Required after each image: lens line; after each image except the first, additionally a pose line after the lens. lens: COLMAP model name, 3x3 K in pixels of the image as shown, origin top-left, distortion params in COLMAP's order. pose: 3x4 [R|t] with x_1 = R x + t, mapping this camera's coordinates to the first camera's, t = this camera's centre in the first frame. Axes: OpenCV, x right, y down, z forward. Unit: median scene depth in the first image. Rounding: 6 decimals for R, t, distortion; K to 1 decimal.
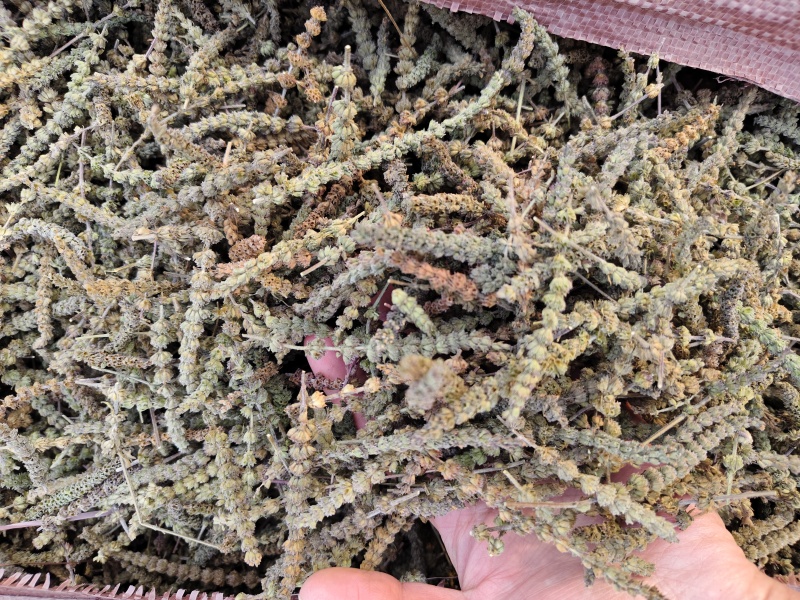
lens RADIAL K [[532.9, 0, 400.0], [0, 532.9, 300.0], [0, 0, 1]] dist [-0.004019, -0.000445]
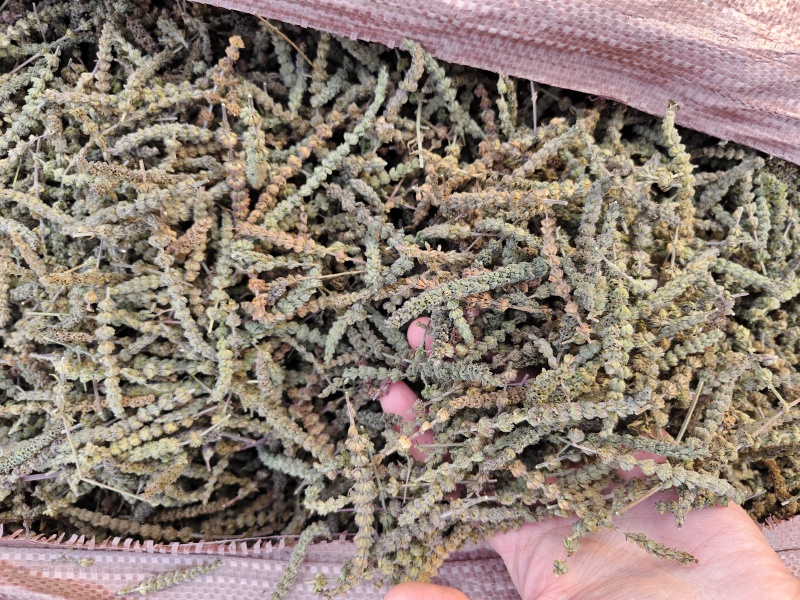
lens RADIAL K [[540.4, 0, 400.0], [0, 540.4, 300.0], [0, 0, 1]] dist [0.003600, -0.002188]
pose [[0.999977, 0.006810, -0.000725, 0.190732], [-0.006811, 0.999974, -0.002367, 0.026969], [0.000709, 0.002372, 0.999997, -0.167231]]
